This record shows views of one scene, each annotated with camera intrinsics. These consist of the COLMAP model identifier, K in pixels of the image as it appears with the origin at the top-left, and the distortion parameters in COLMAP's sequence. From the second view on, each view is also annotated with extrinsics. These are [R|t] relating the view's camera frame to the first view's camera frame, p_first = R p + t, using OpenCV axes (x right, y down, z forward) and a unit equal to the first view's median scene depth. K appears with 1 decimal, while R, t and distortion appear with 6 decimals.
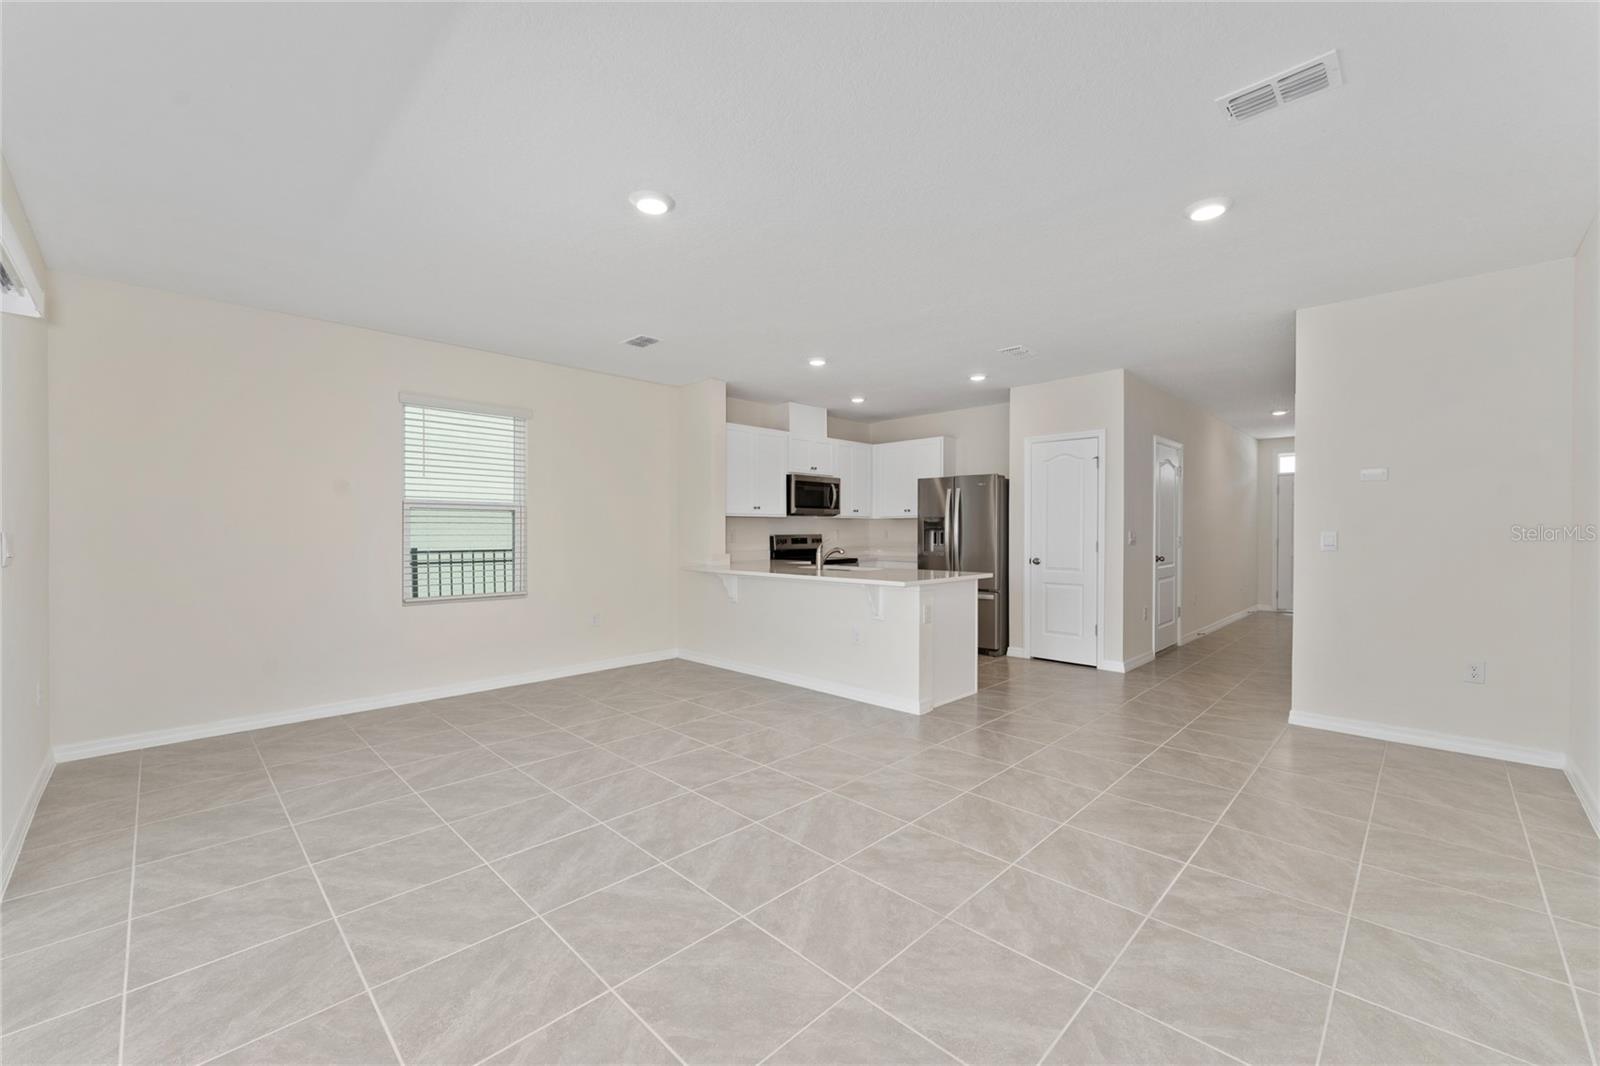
lens RADIAL K [[639.1, 0, 800.0], [0, 639.1, 533.0], [0, 0, 1]] dist [-0.000023, 0.000044]
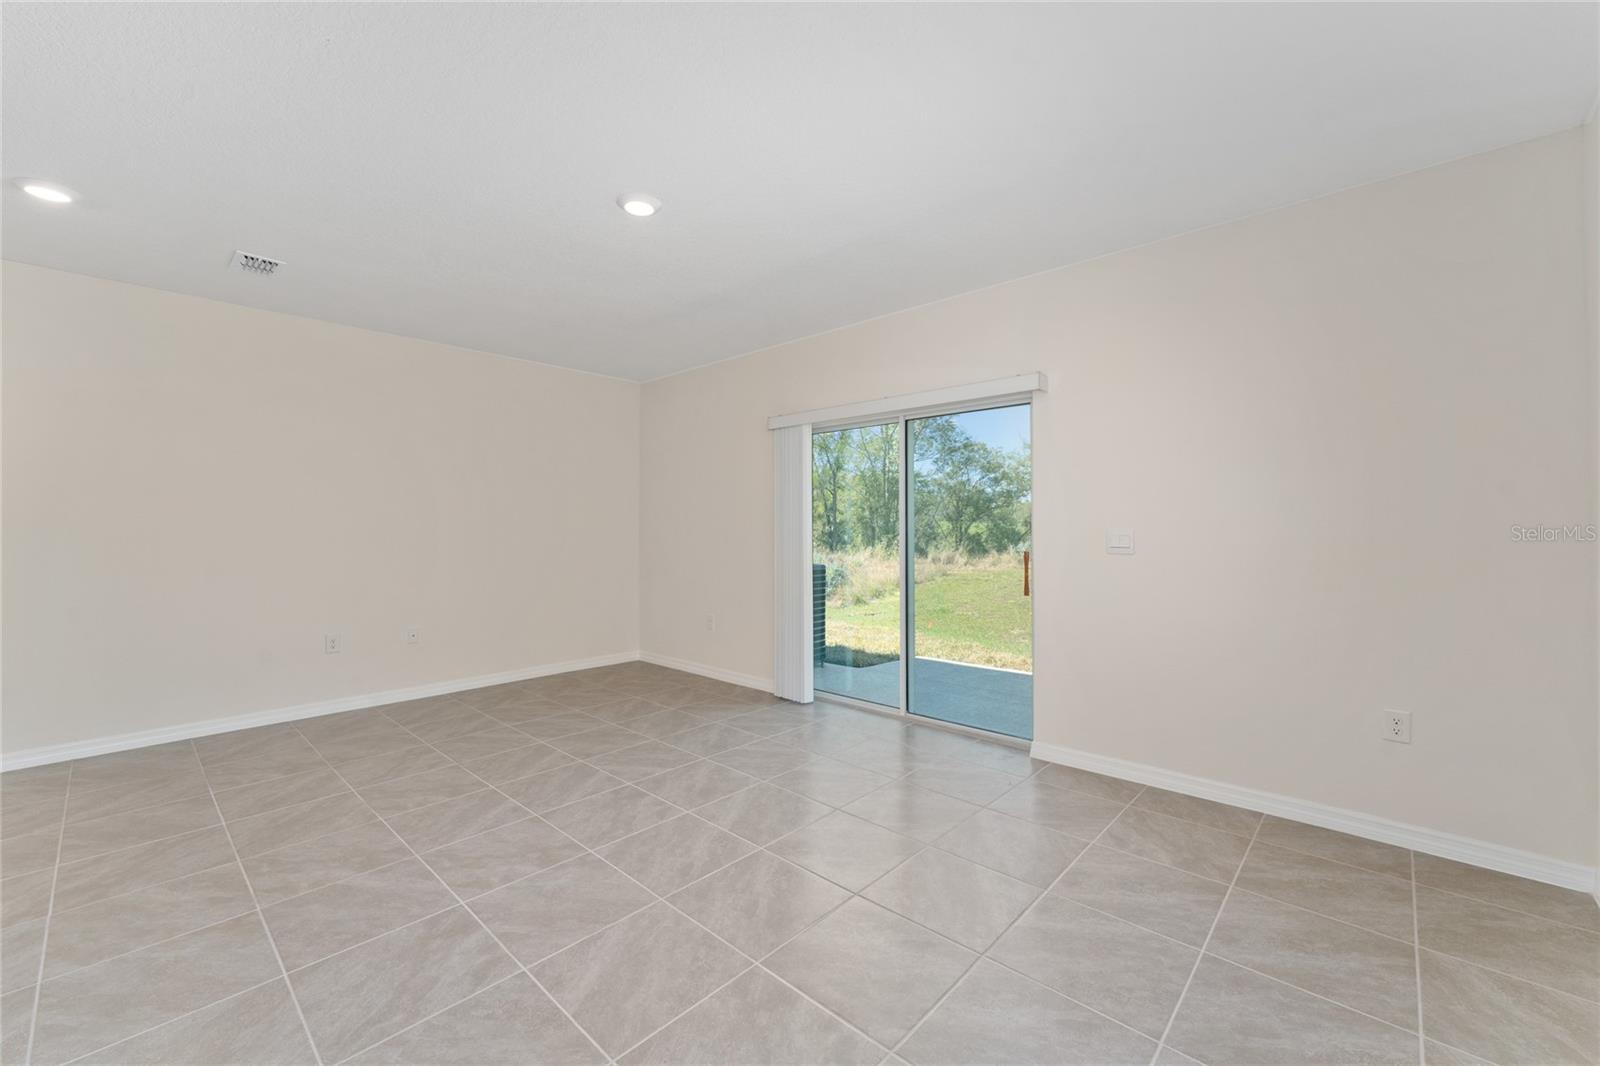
lens RADIAL K [[639.1, 0, 800.0], [0, 639.1, 533.0], [0, 0, 1]] dist [-0.000023, 0.000044]
pose [[-0.999329, 0.003262, -0.036471, -0.676613], [0.002859, 0.999935, 0.011082, -0.011832], [0.036505, 0.010970, -0.999273, 3.024992]]
